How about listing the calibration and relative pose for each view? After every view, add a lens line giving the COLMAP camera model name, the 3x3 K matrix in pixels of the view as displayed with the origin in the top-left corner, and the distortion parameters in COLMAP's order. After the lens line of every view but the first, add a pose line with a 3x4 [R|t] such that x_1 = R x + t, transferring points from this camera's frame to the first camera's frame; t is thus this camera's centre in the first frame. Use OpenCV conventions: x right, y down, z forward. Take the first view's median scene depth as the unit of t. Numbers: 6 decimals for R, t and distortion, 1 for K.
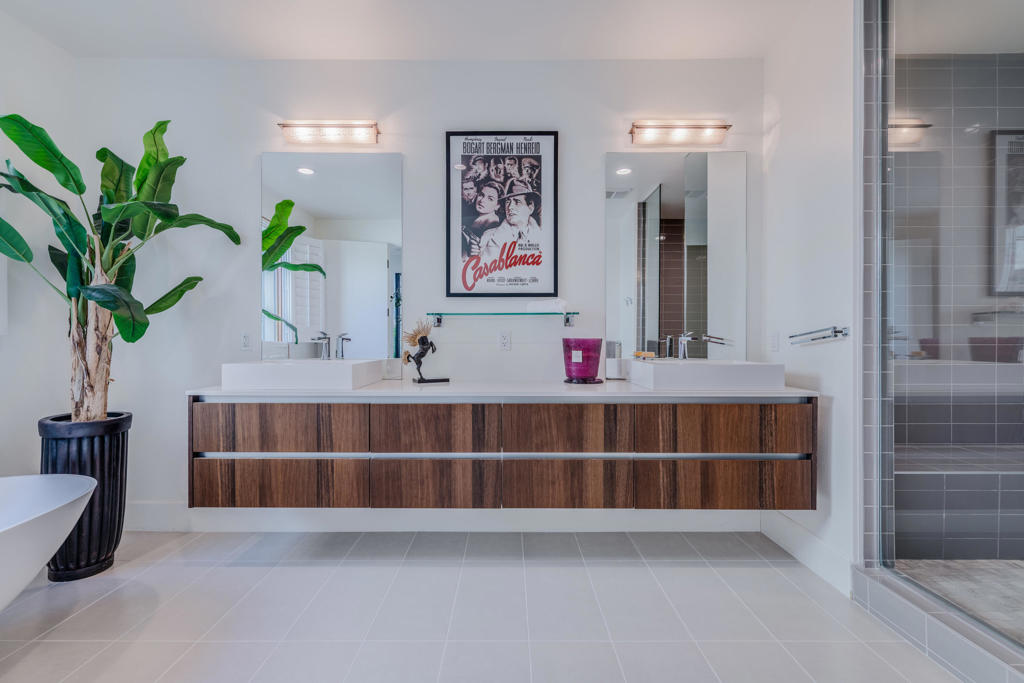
lens RADIAL K [[450.5, 0, 509.0], [0, 450.5, 344.3], [0, 0, 1]] dist [0.013427, -0.002795]
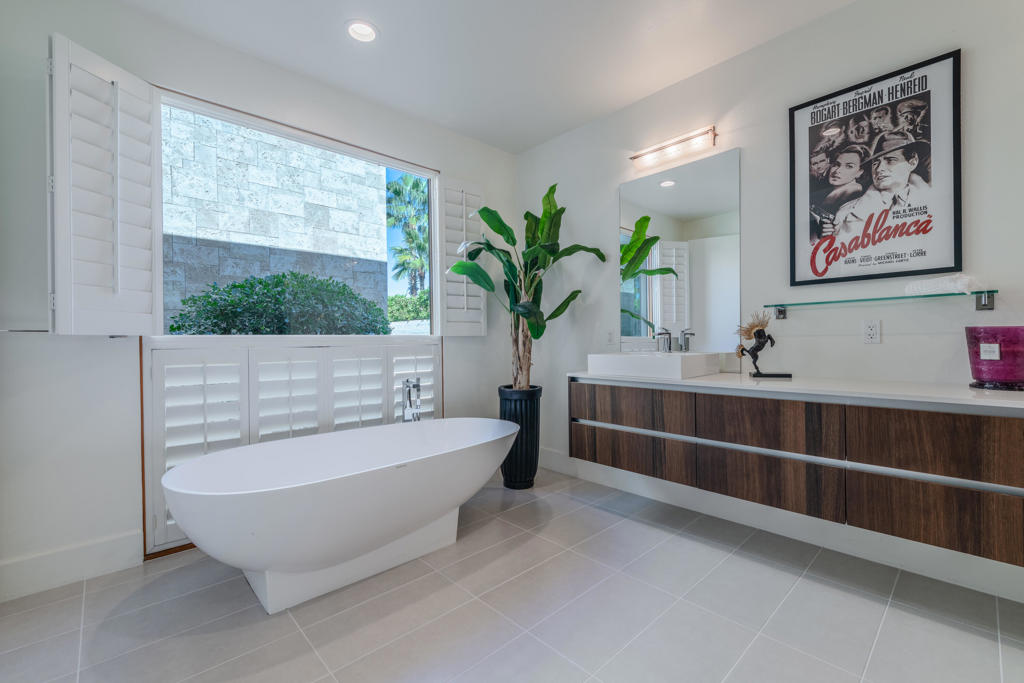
lens RADIAL K [[450.5, 0, 515.6], [0, 450.5, 339.4], [0, 0, 1]] dist [0.013427, -0.002795]
pose [[0.680996, -0.010928, -0.732206, 0.189626], [0.011298, 0.999926, -0.004415, 0.002343], [0.732200, -0.005266, 0.681069, -0.061282]]
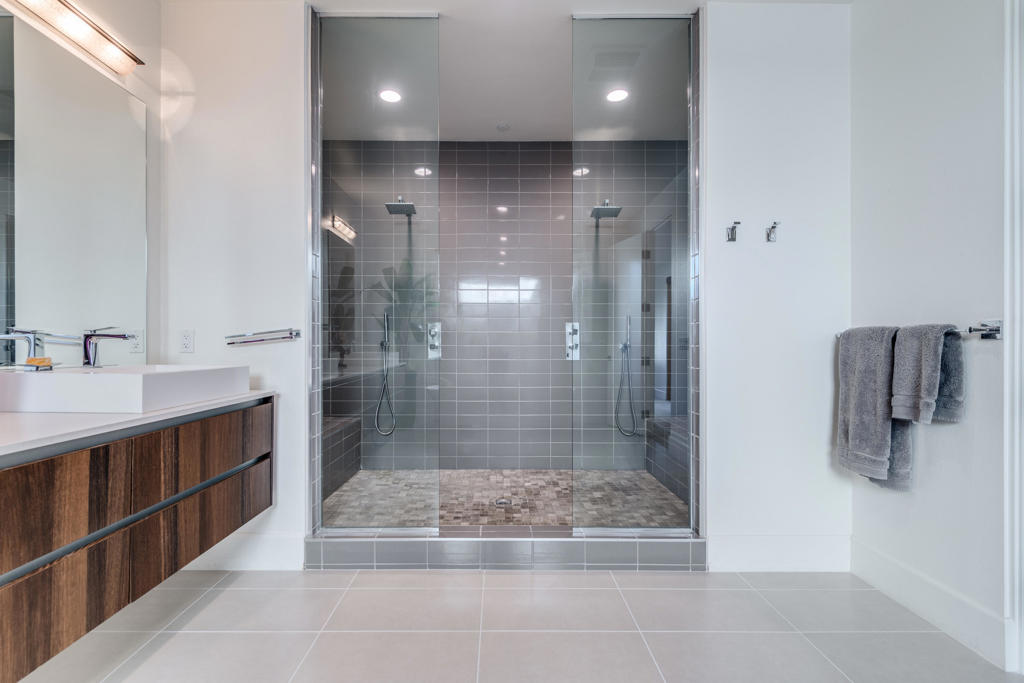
lens RADIAL K [[450.5, 0, 509.8], [0, 450.5, 346.0], [0, 0, 1]] dist [0.013427, -0.002795]
pose [[0.005394, -0.002156, 0.999983, -0.353135], [0.004351, 0.999988, 0.002133, 0.003073], [-0.999976, 0.004339, 0.005403, 0.456491]]
